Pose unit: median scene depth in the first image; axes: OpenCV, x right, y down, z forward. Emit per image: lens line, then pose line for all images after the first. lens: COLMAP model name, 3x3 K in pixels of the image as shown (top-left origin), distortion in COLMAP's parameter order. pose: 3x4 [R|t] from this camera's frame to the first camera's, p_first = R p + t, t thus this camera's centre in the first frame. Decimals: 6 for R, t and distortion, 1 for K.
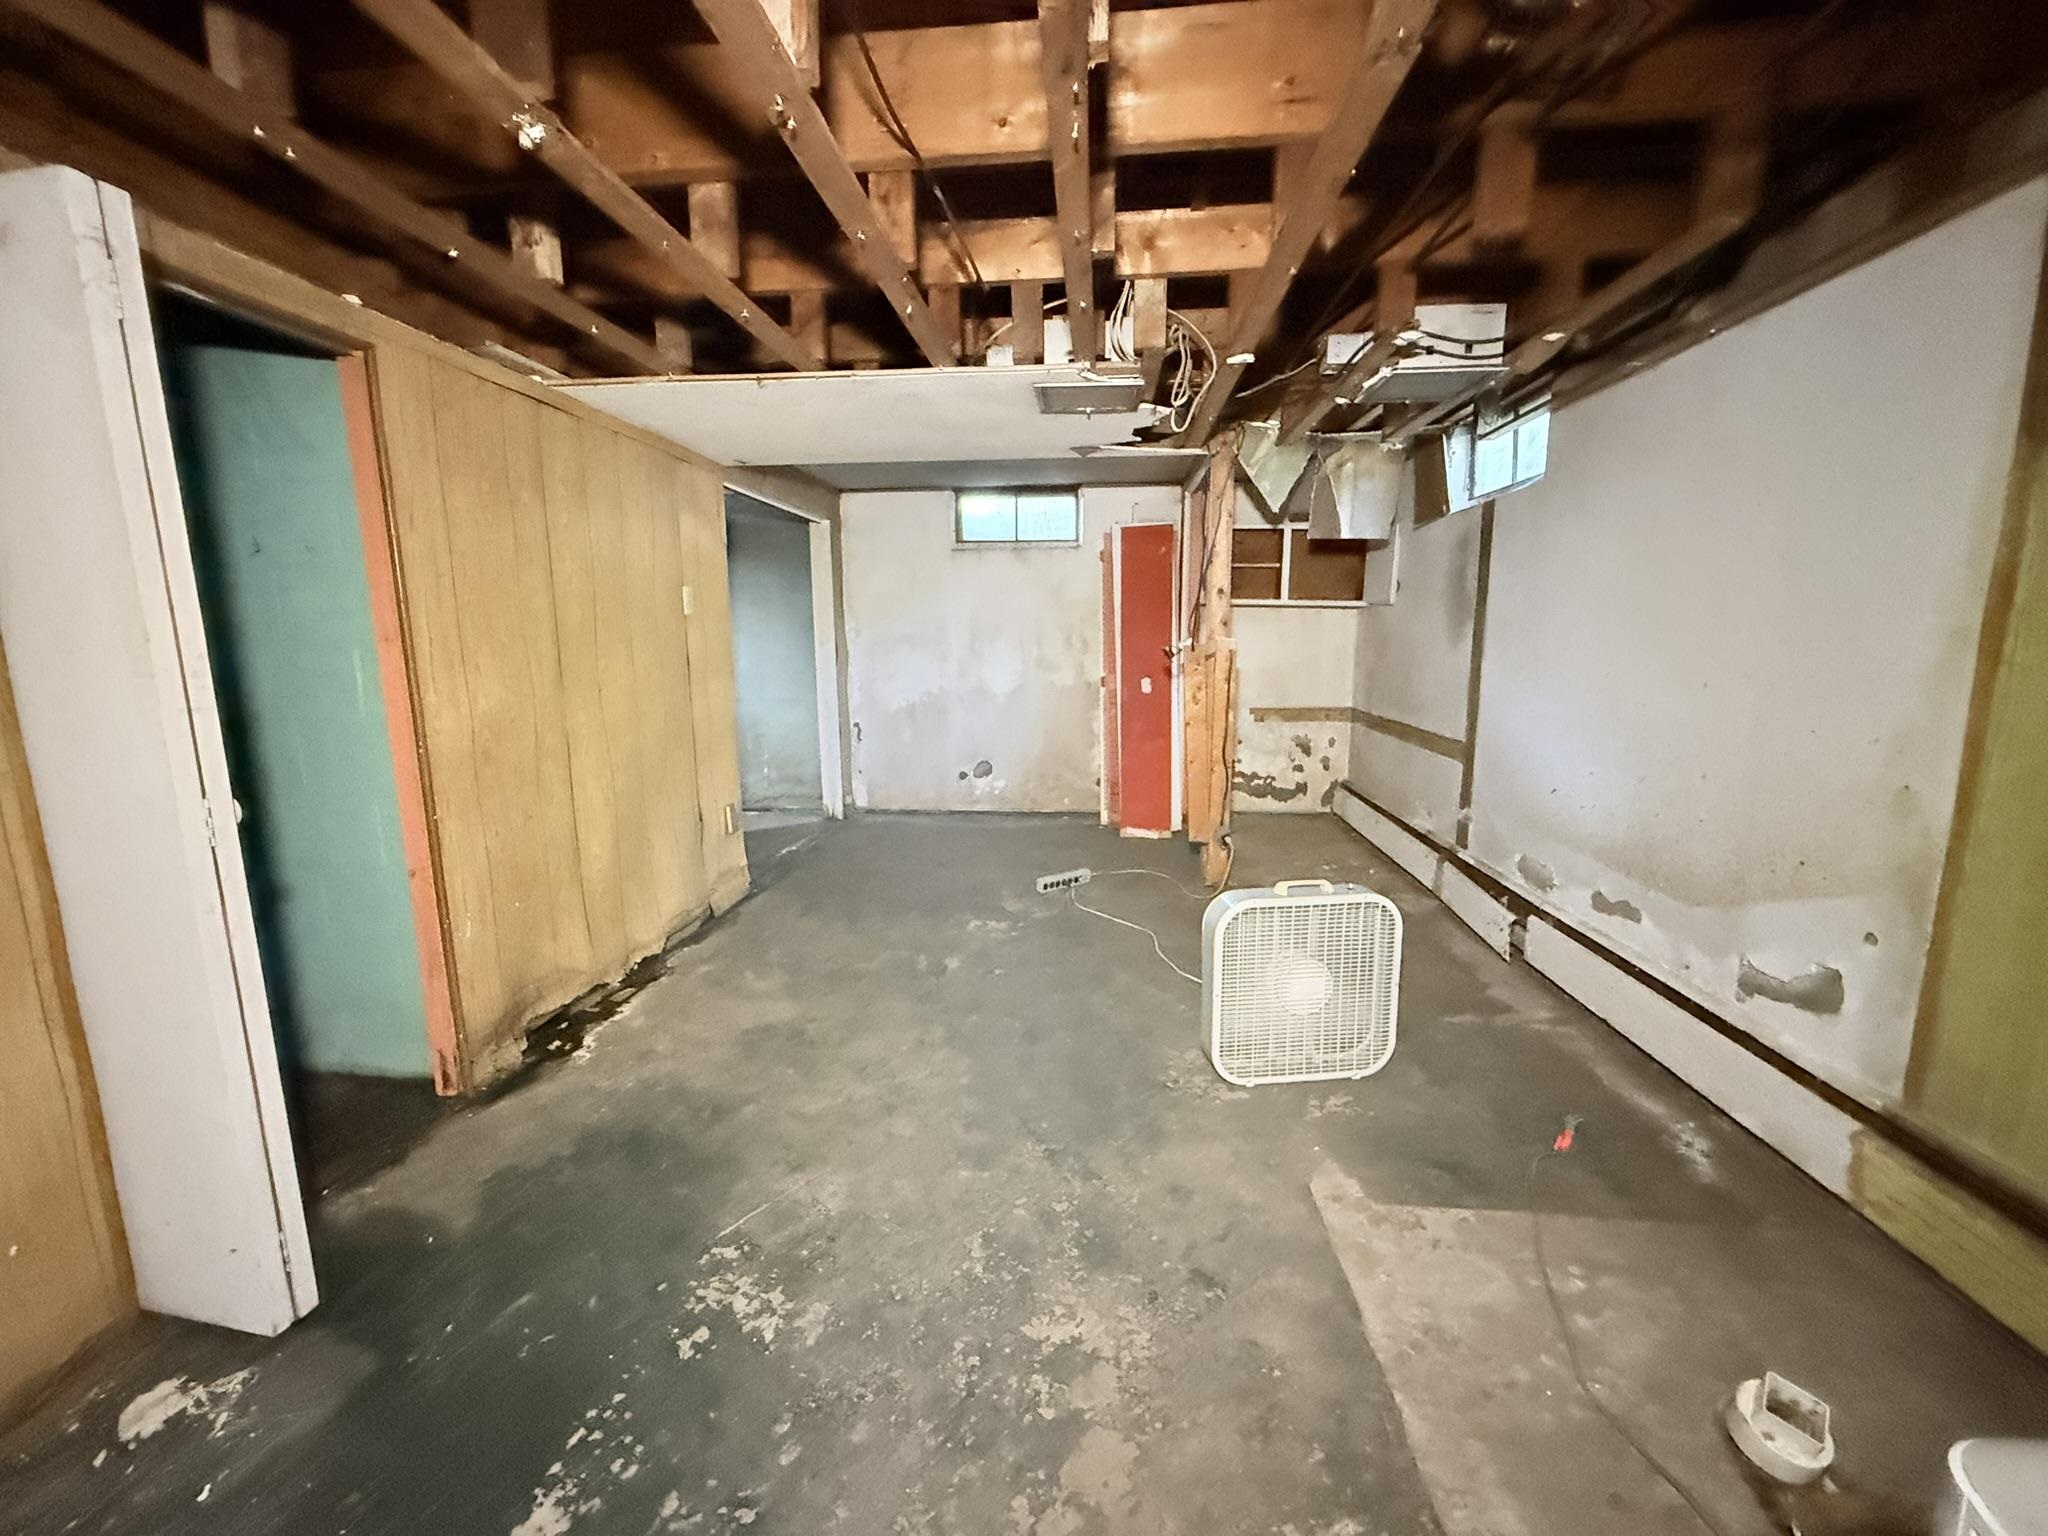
lens RADIAL K [[816.5, 0, 1026.7], [0, 816.5, 767.9], [0, 0, 1]] dist [-0.000779, 0.000283]
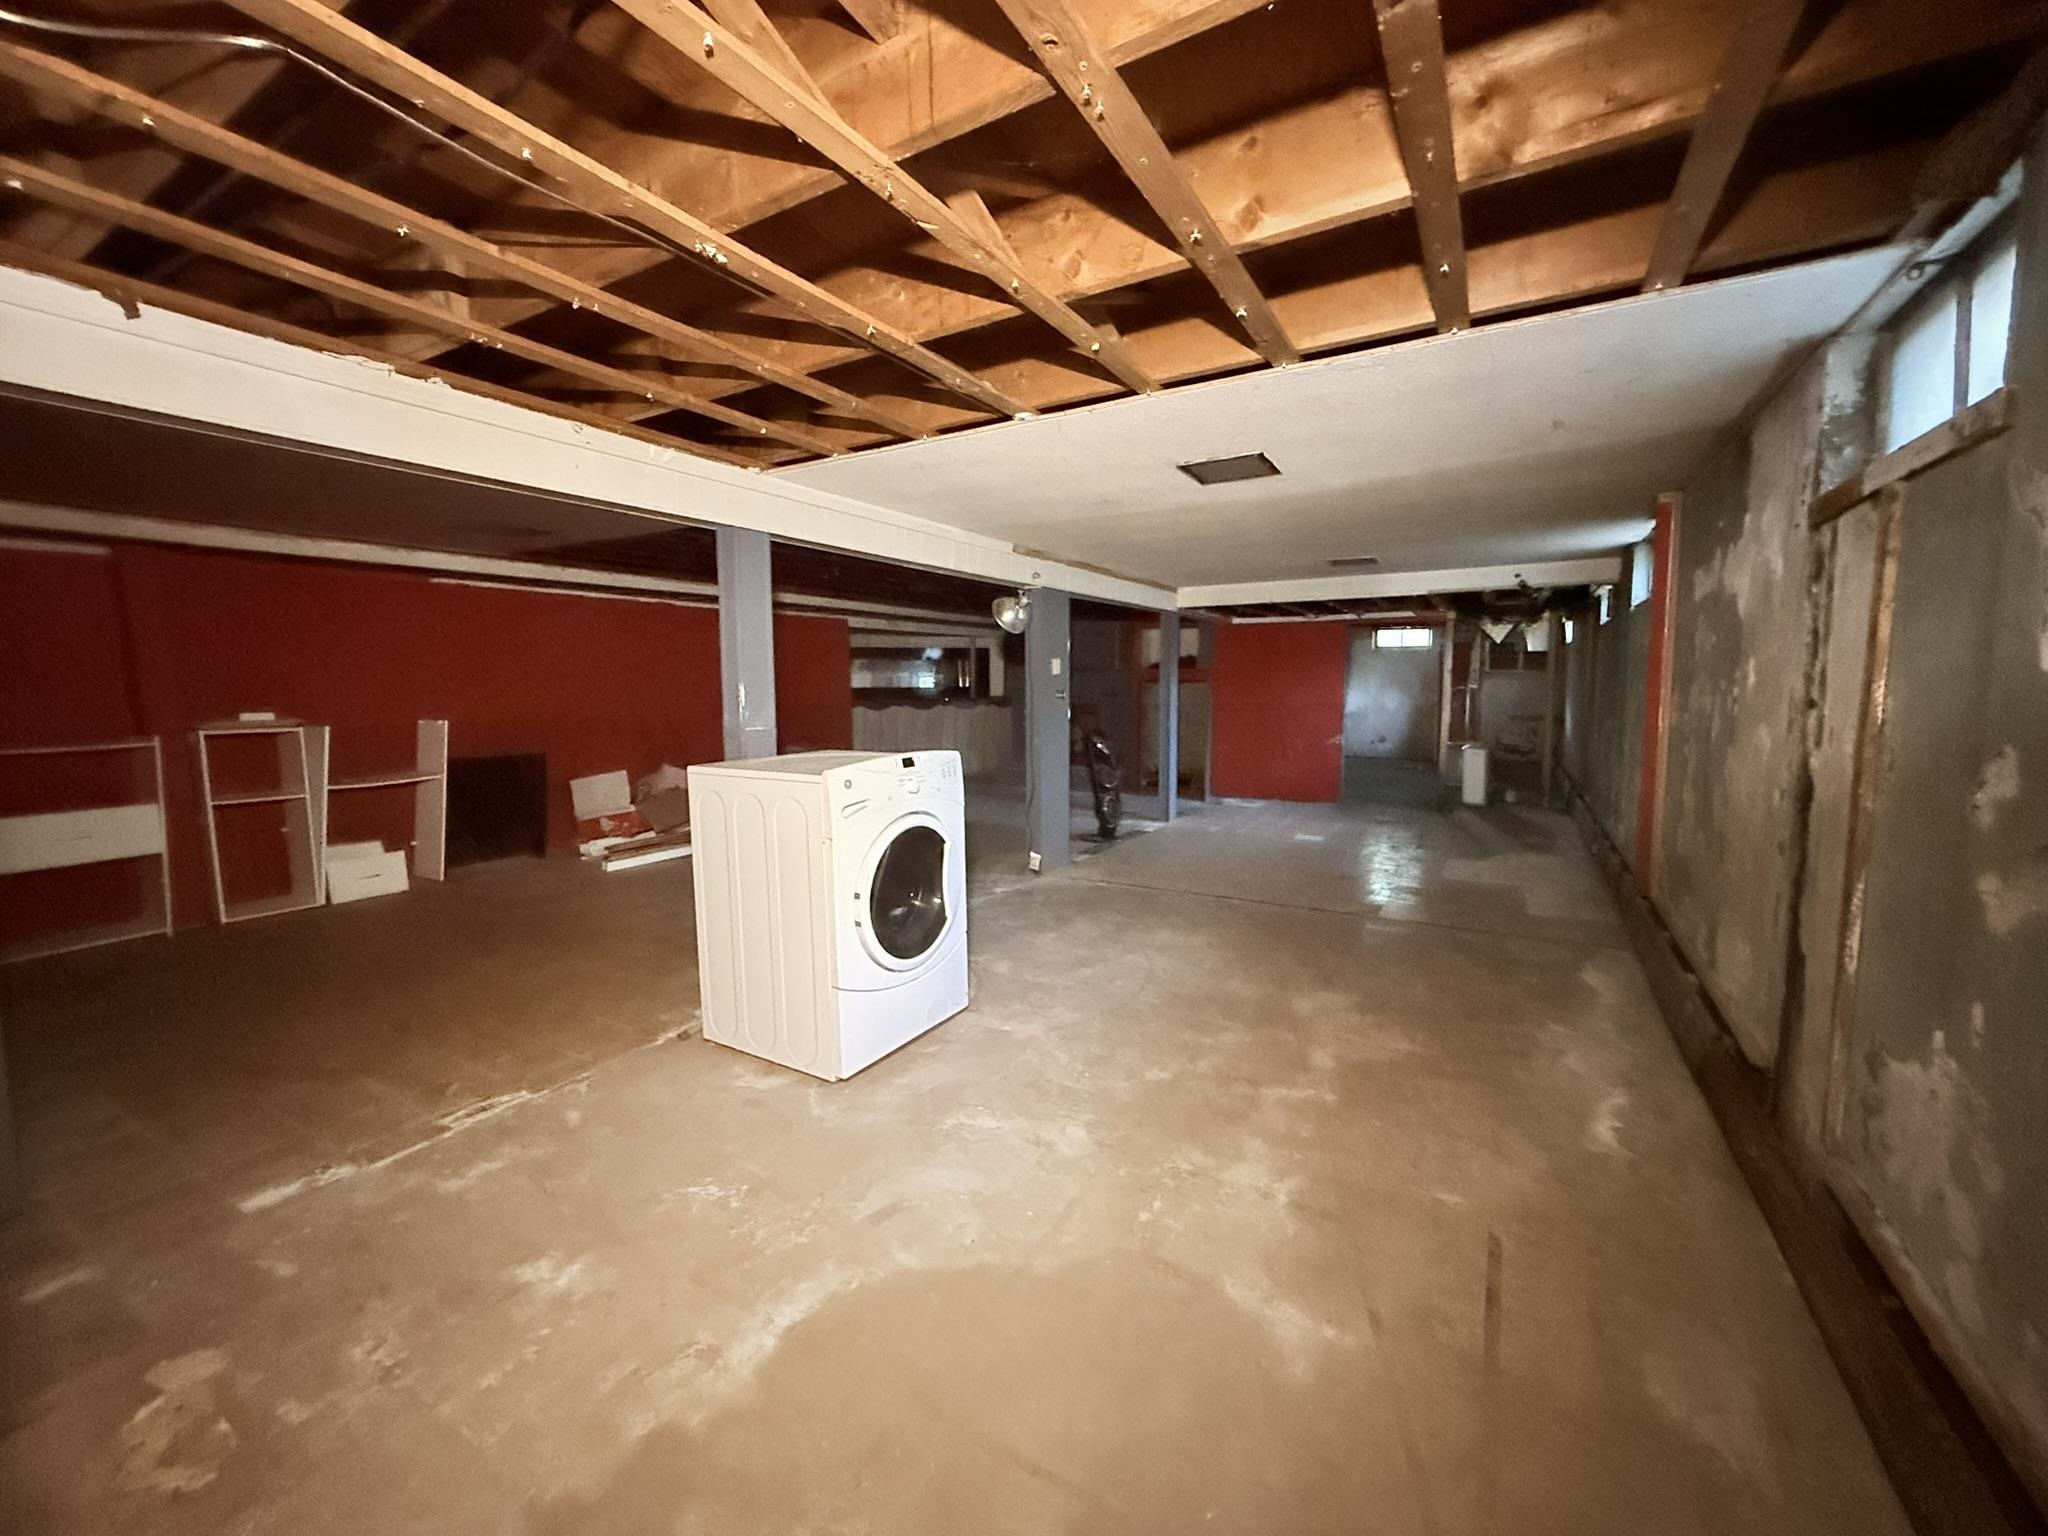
lens RADIAL K [[816.5, 0, 1022.6], [0, 816.5, 762.9], [0, 0, 1]] dist [-0.000779, 0.000283]
pose [[0.901984, 0.046343, -0.429275, 0.028027], [-0.070465, 0.996693, -0.040460, 0.254487], [0.425981, 0.066743, 0.902267, -1.697343]]
